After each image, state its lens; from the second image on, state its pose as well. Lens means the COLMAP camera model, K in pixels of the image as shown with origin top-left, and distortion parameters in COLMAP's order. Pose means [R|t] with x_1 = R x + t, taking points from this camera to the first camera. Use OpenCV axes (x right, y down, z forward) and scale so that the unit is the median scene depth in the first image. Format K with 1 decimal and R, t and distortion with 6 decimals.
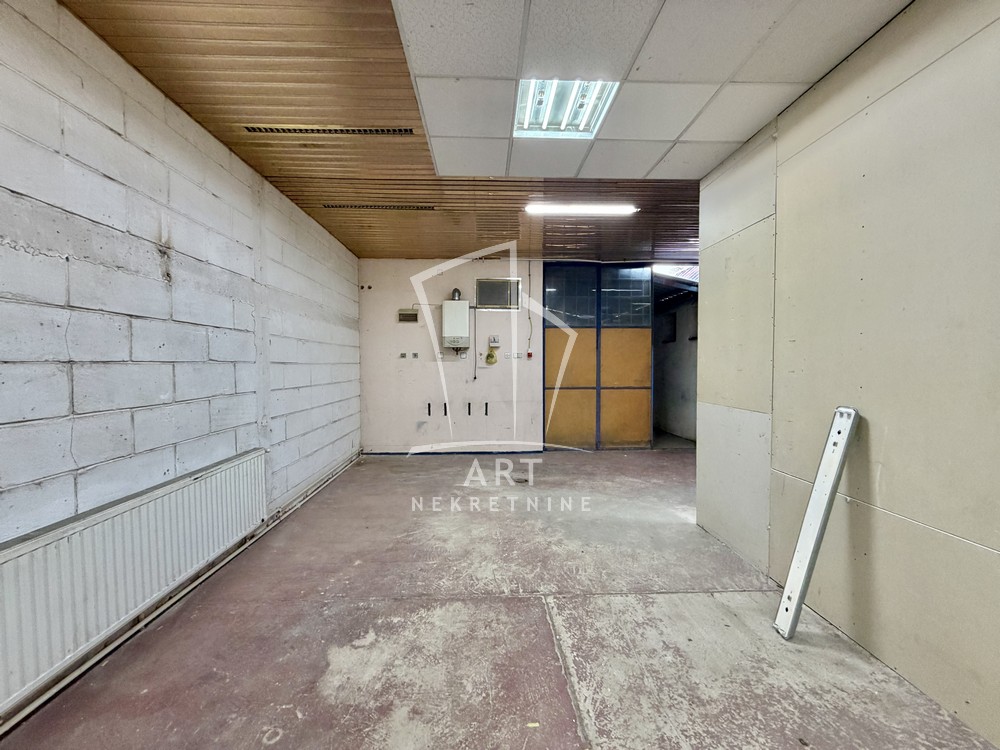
lens RADIAL K [[403.5, 0, 496.7], [0, 403.5, 376.9], [0, 0, 1]] dist [0.000511, -0.000009]
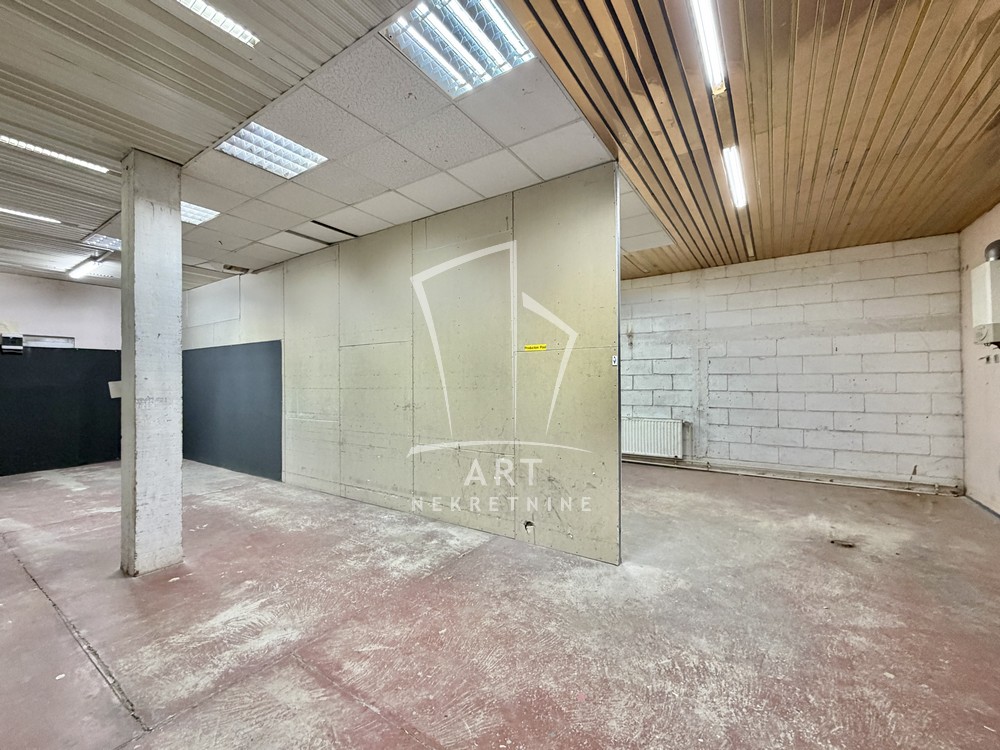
lens RADIAL K [[403.5, 0, 498.4], [0, 403.5, 377.4], [0, 0, 1]] dist [0.000511, -0.000009]
pose [[-0.579877, 0.001881, -0.814702, 1.194546], [-0.022860, 0.999566, 0.018579, -0.031364], [0.814384, 0.029397, -0.579582, 1.134893]]
